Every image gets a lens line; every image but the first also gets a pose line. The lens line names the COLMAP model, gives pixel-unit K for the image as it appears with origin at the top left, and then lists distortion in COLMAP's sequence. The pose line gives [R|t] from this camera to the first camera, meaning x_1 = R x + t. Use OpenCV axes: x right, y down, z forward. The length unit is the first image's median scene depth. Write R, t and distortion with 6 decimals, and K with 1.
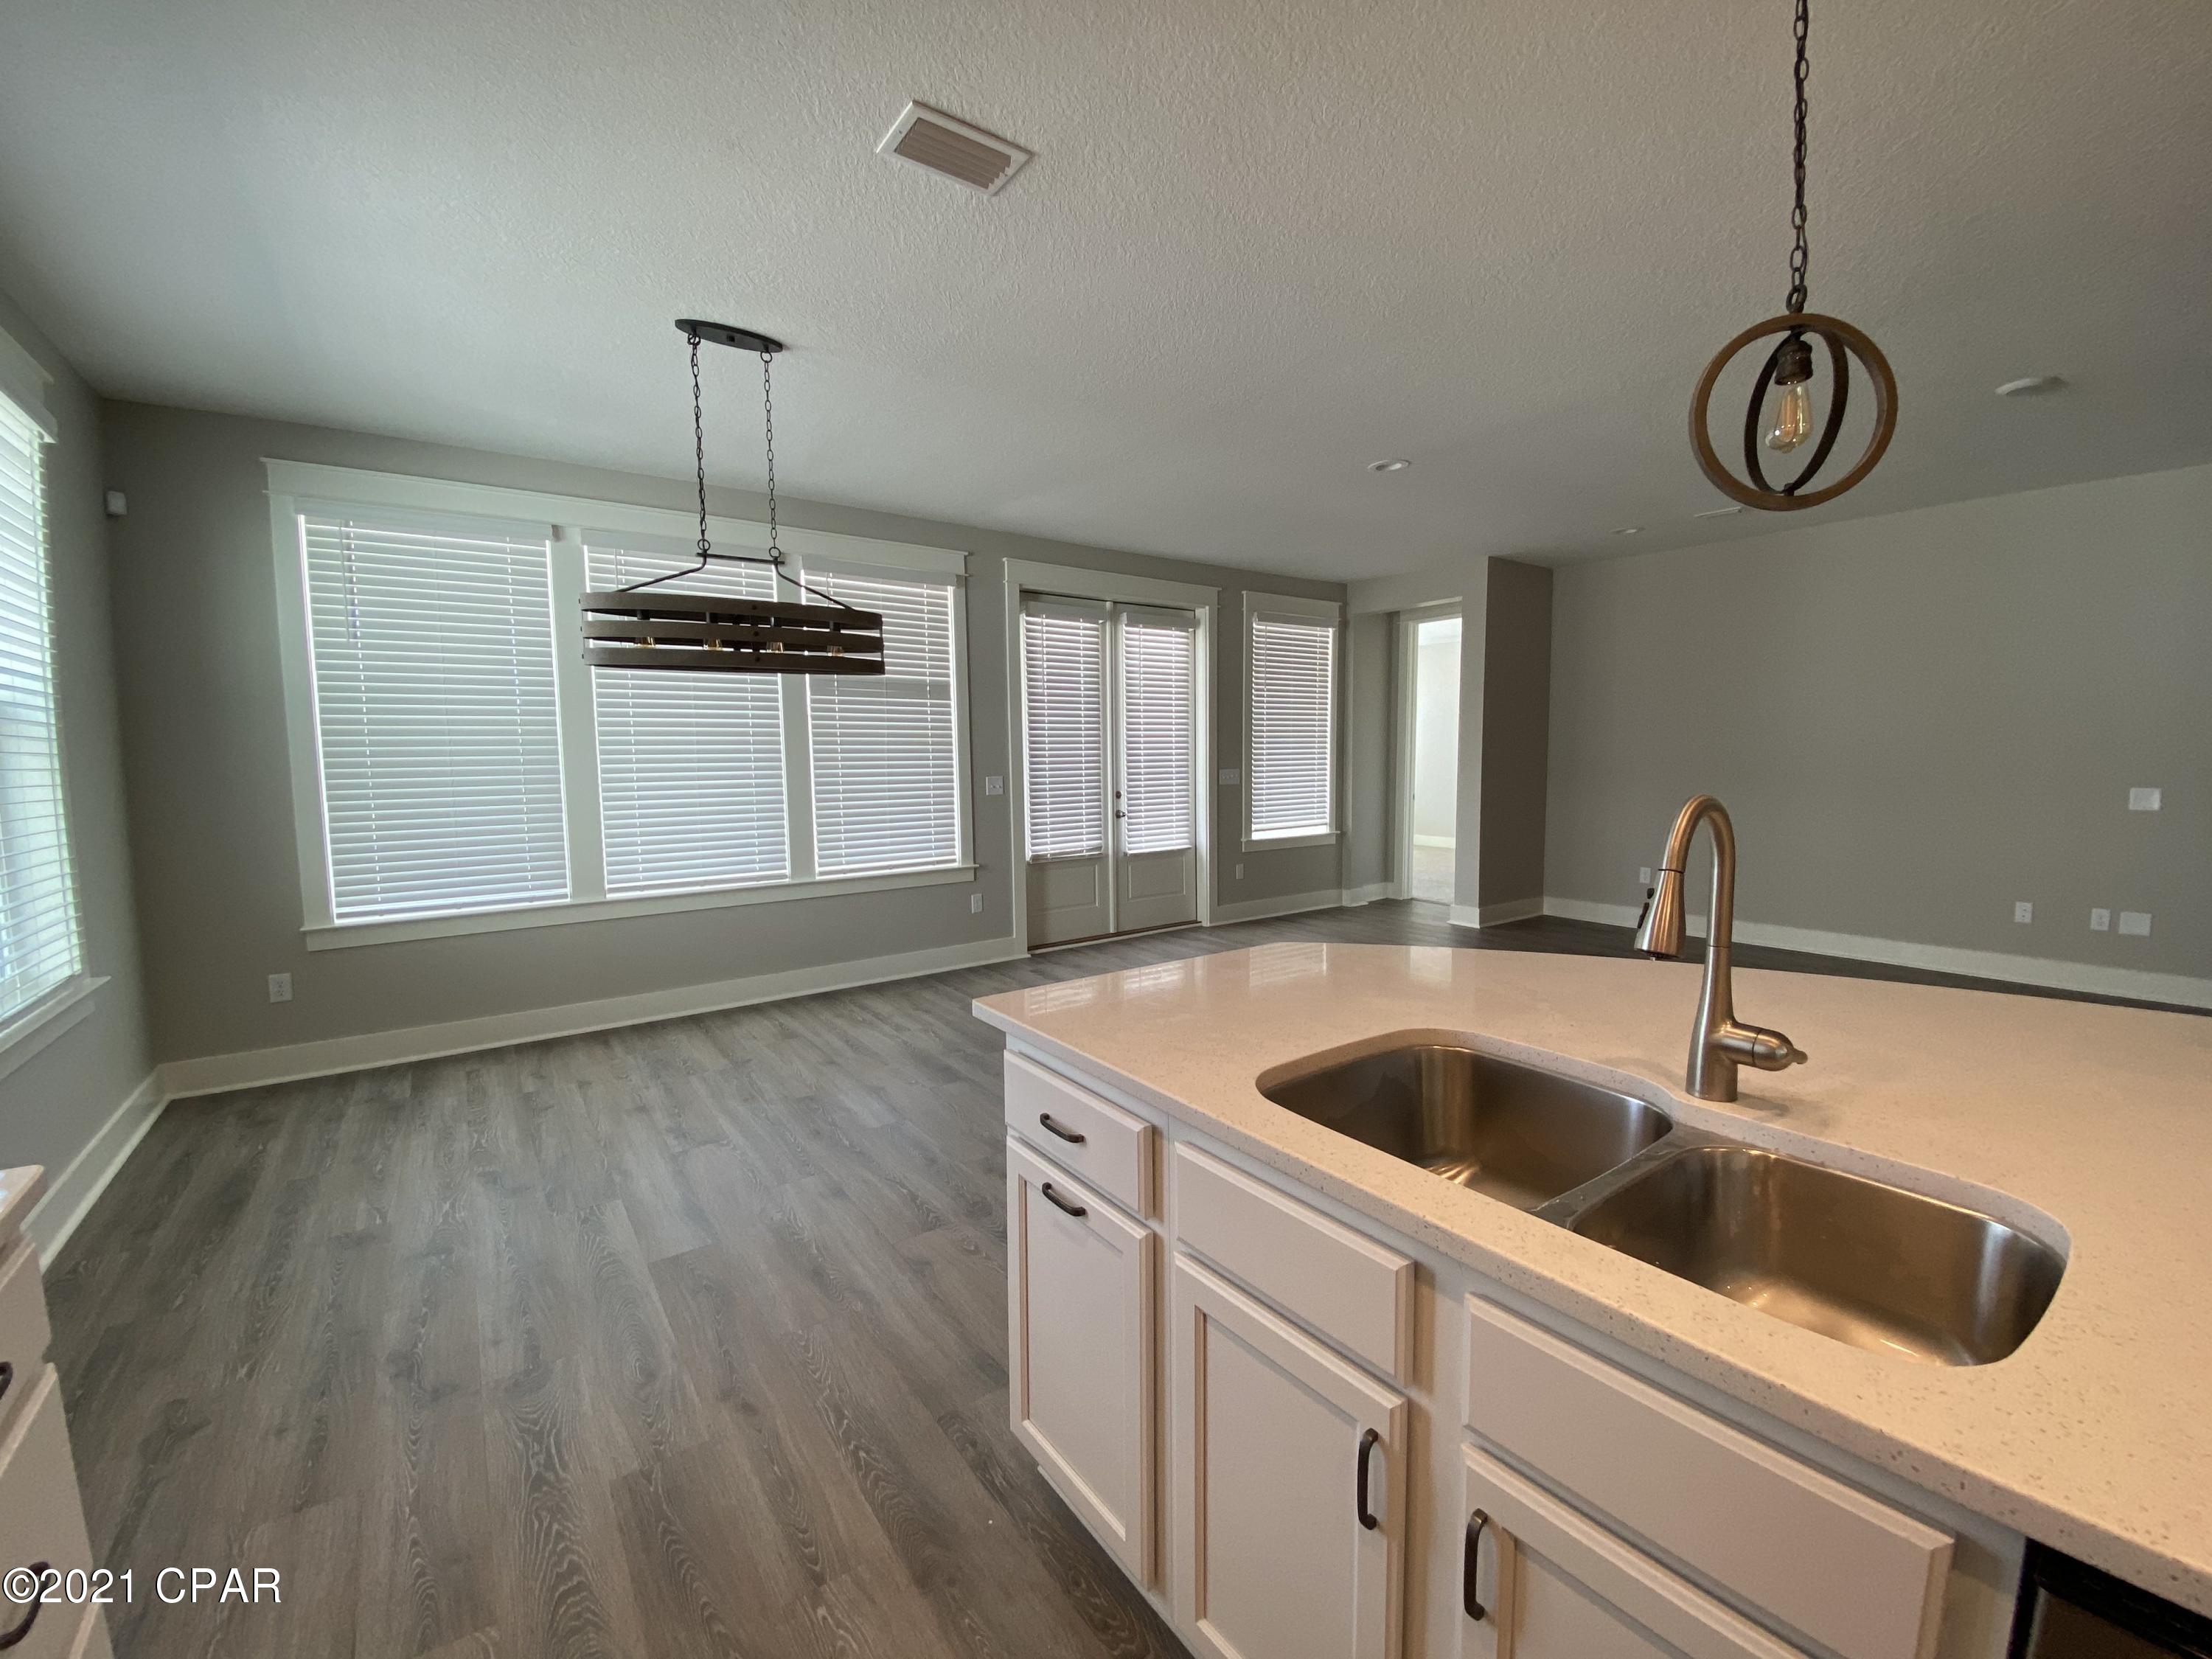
lens RADIAL K [[899.4, 0, 1113.3], [0, 899.4, 832.3], [0, 0, 1]] dist [-0.003923, -0.006919]
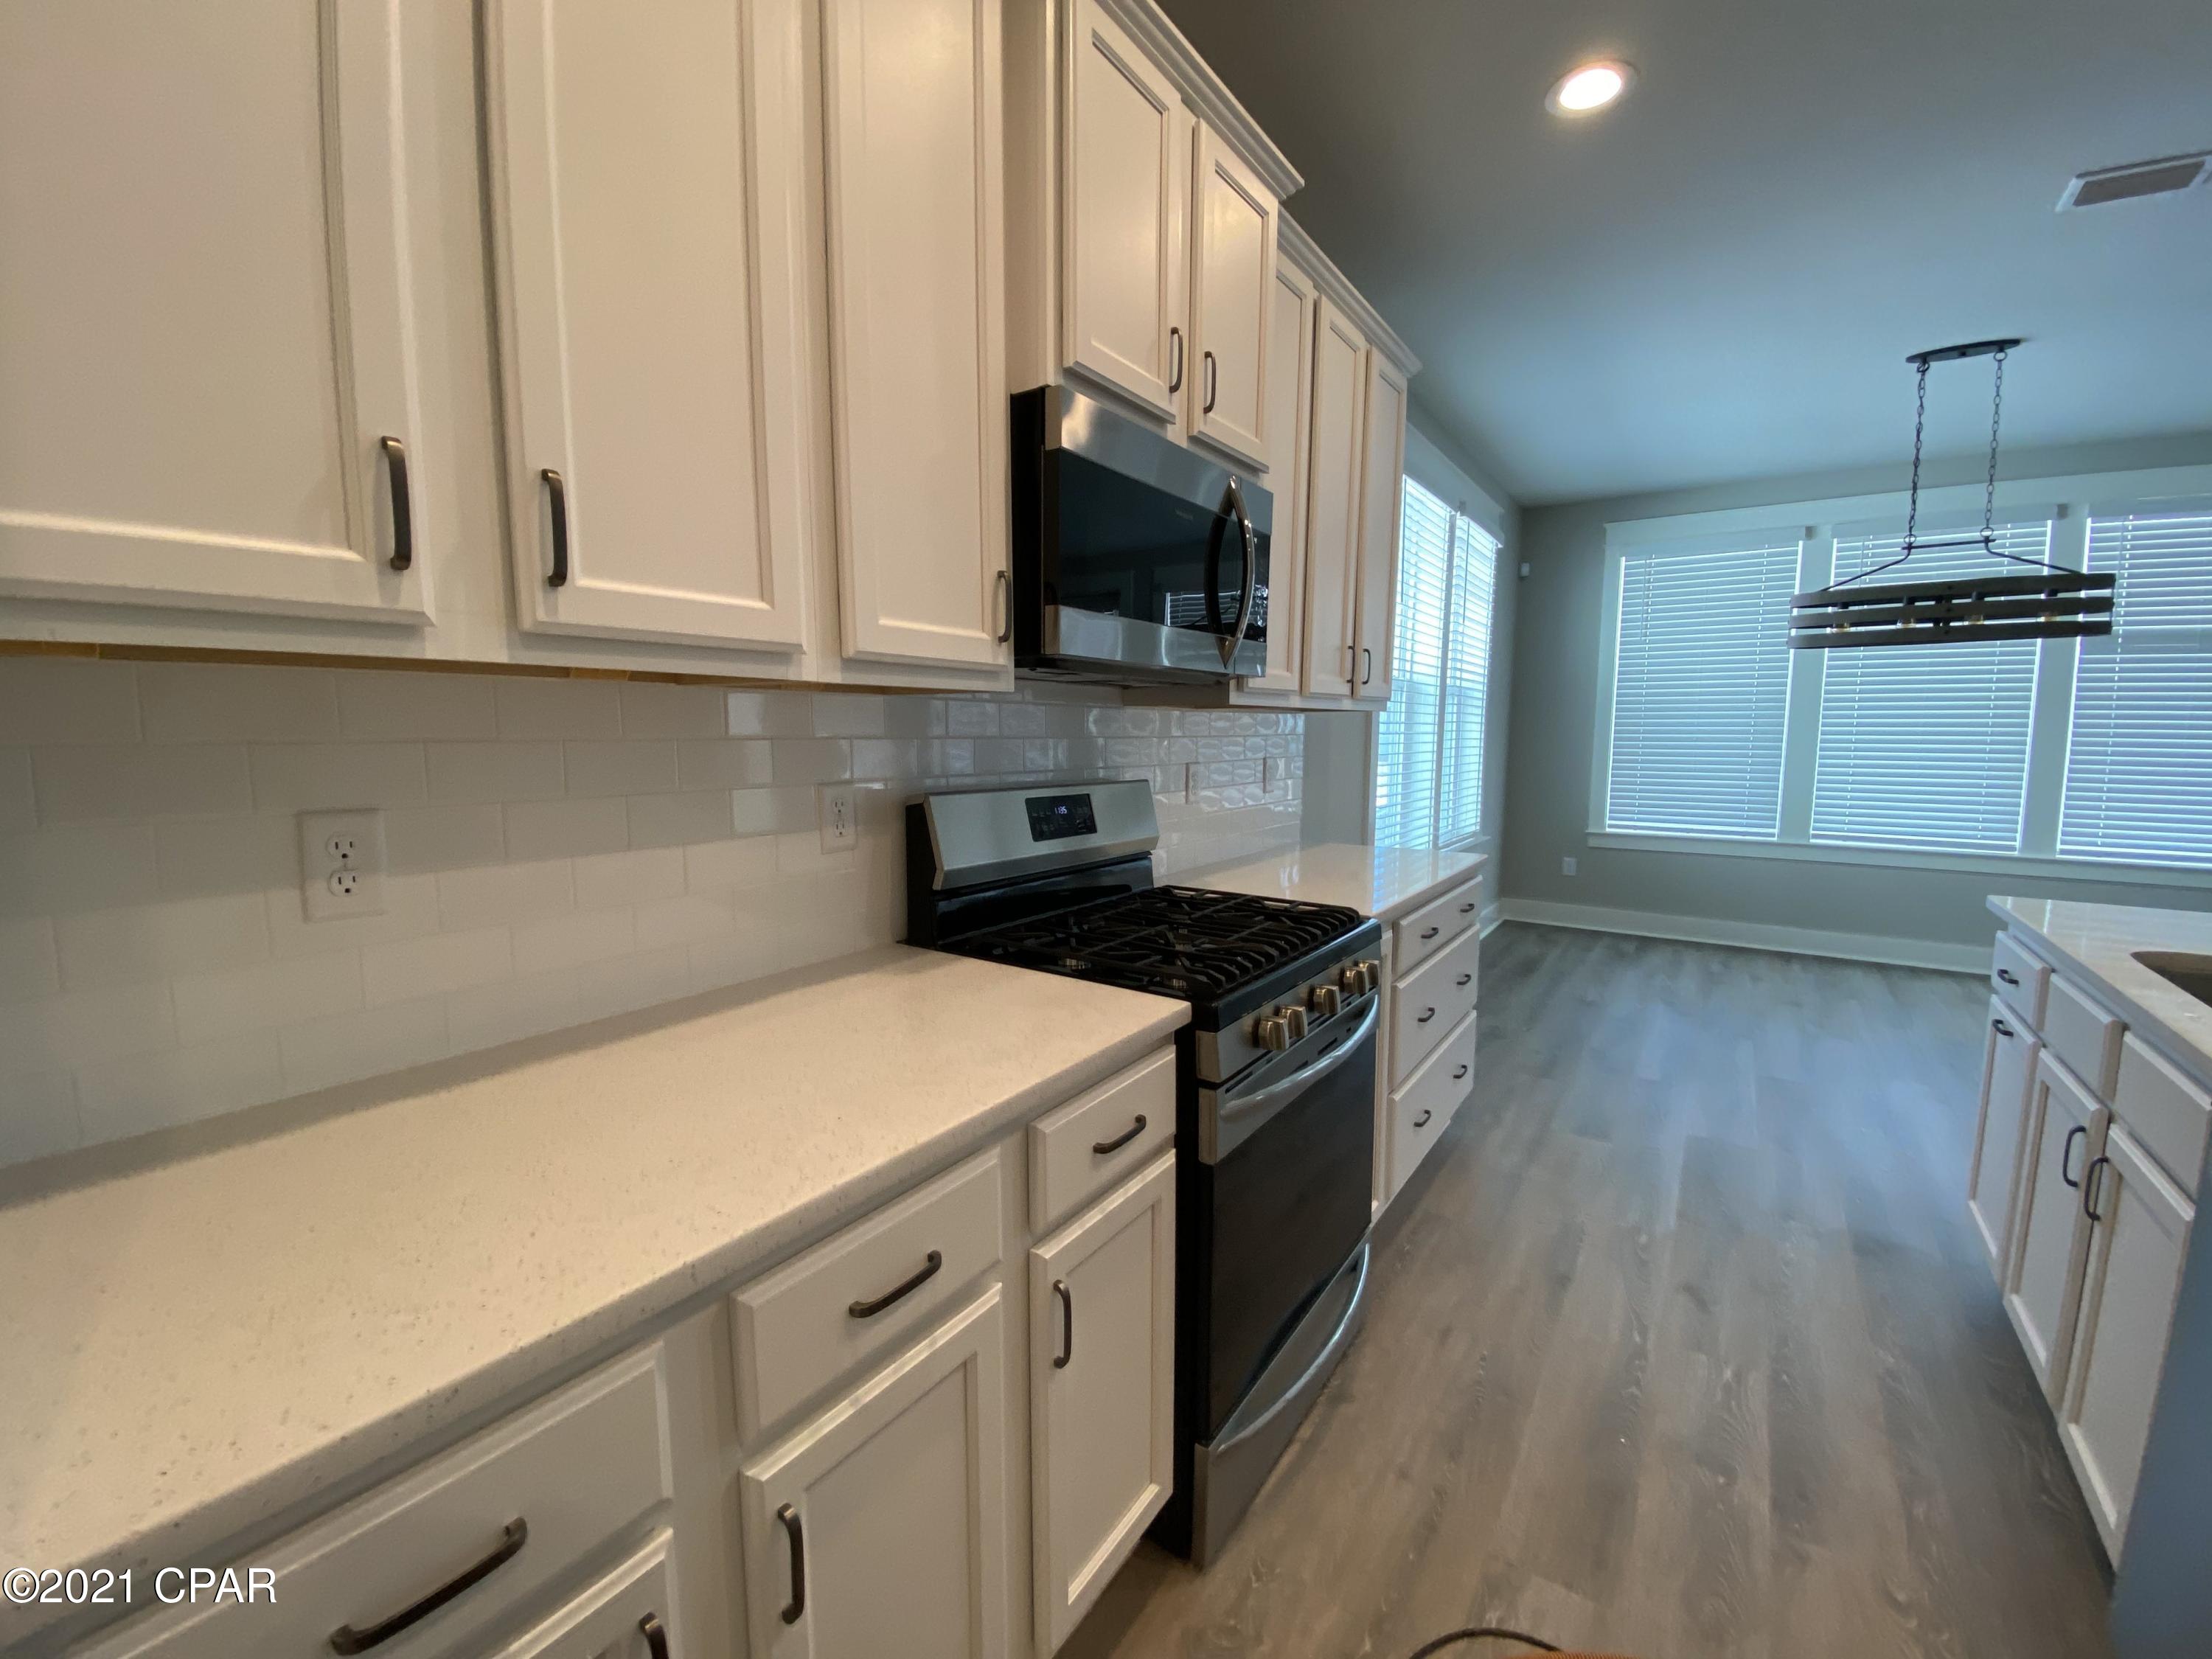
lens RADIAL K [[899.4, 0, 1091.0], [0, 899.4, 825.5], [0, 0, 1]] dist [-0.003923, -0.006919]
pose [[0.306944, 0.112317, -0.945077, 0.338210], [-0.088974, 0.992050, 0.089002, 0.044161], [0.947560, 0.056769, 0.314497, -0.347147]]
